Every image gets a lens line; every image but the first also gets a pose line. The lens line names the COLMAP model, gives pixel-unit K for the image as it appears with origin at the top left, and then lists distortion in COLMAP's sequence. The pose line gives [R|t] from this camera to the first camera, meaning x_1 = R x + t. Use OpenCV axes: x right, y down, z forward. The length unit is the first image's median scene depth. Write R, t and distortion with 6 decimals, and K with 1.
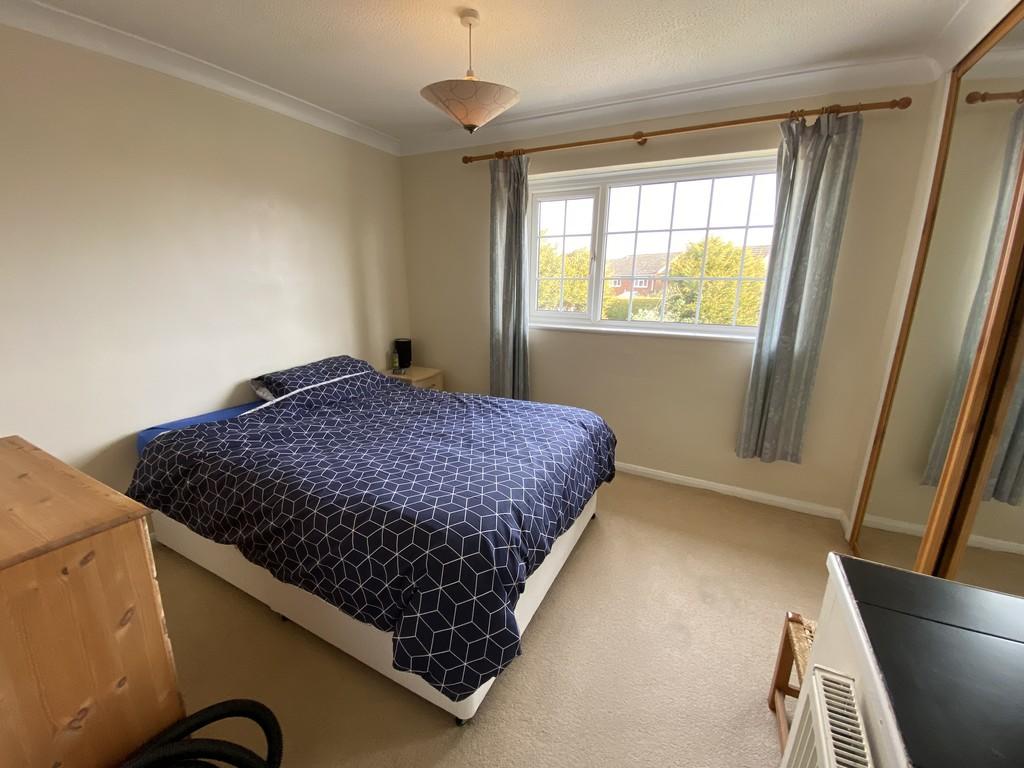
lens RADIAL K [[430.3, 0, 515.9], [0, 430.3, 387.9], [0, 0, 1]] dist [0.012756, -0.000351]
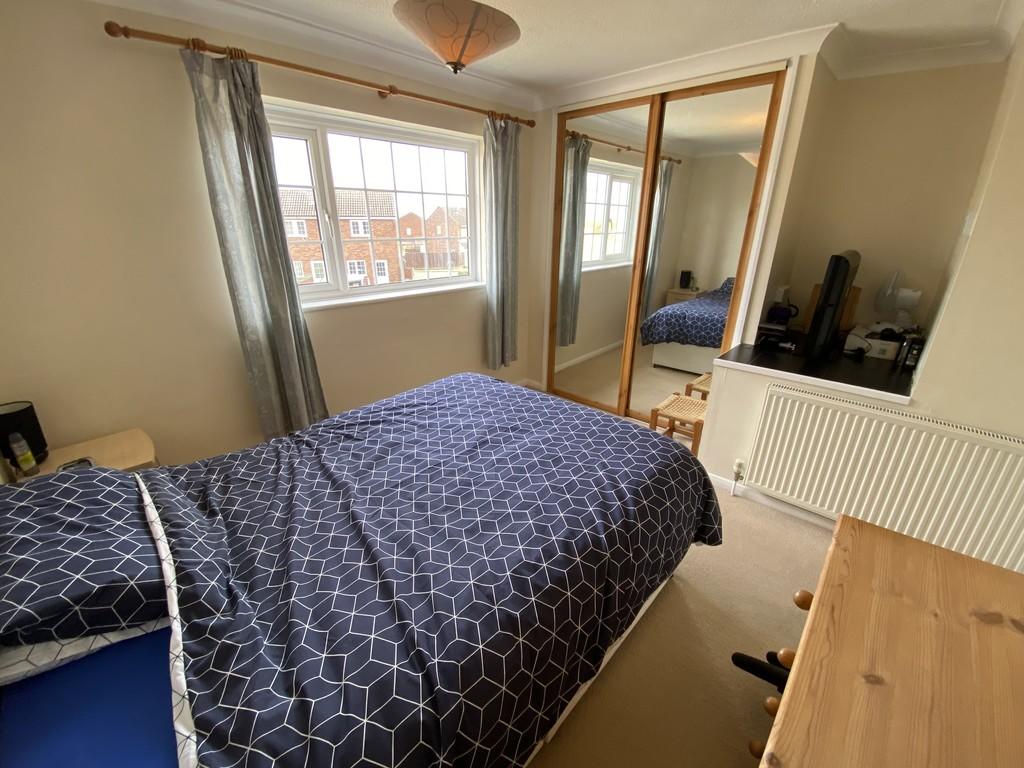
lens RADIAL K [[430.3, 0, 514.3], [0, 430.3, 381.7], [0, 0, 1]] dist [0.012756, -0.000351]
pose [[0.262774, -0.356388, 0.896625, -0.757334], [0.247783, 0.923043, 0.294271, -0.207468], [-0.932498, 0.144842, 0.330859, 0.541426]]
